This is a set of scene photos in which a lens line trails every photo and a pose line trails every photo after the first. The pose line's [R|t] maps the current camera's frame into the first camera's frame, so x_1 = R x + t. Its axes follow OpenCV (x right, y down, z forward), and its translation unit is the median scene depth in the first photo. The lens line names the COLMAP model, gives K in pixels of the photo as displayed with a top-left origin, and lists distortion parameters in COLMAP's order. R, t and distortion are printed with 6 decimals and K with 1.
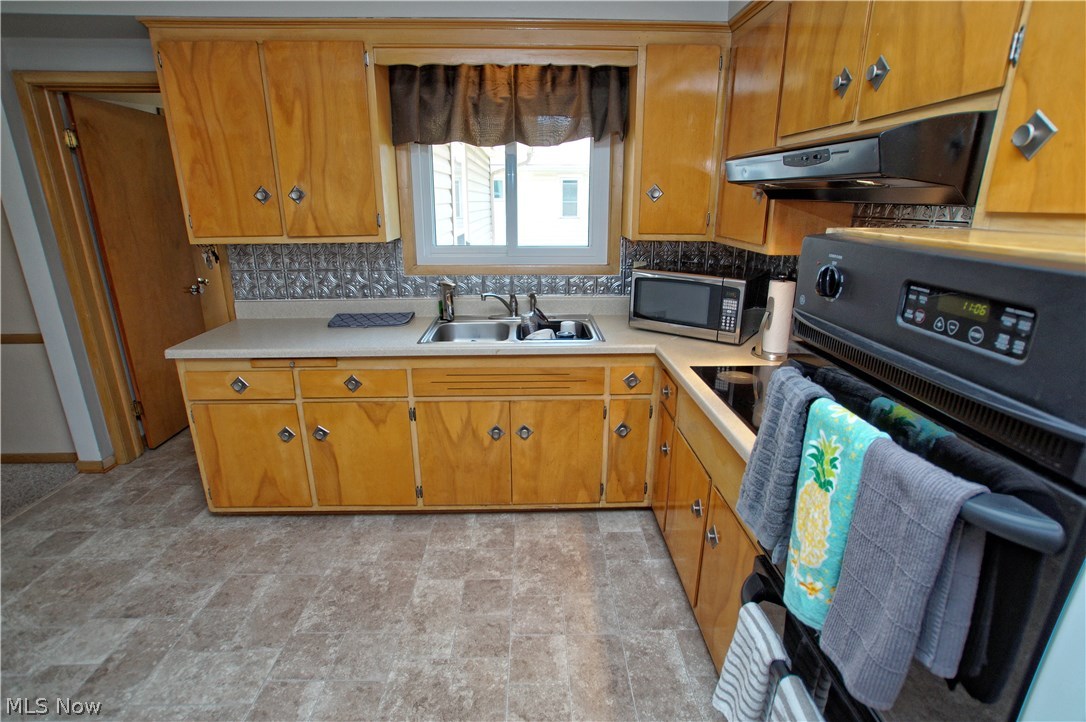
lens RADIAL K [[505.9, 0, 543.0], [0, 505.9, 361.0], [0, 0, 1]] dist [-0.072562, 0.030351]
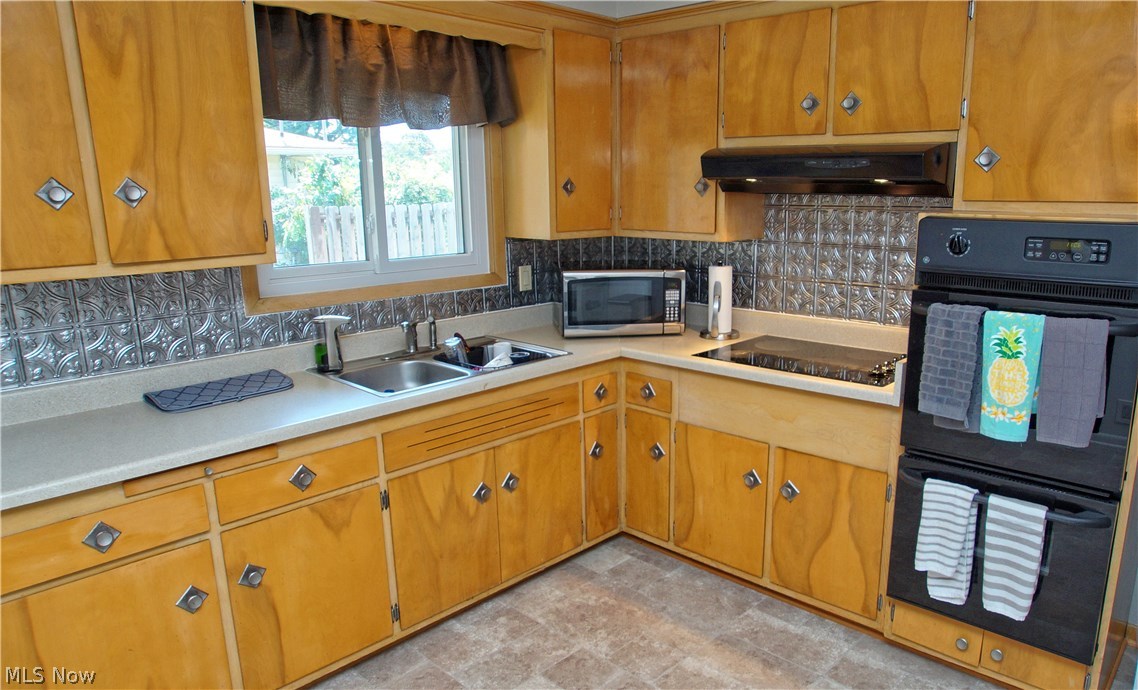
lens RADIAL K [[755.2, 0, 572.5], [0, 755.2, 375.5], [0, 0, 1]] dist [-0.082876, 0.059028]
pose [[0.717251, -0.173829, 0.674785, -0.747780], [0.221075, 0.975122, 0.016210, -0.022190], [-0.660816, 0.137551, 0.737836, 0.035441]]
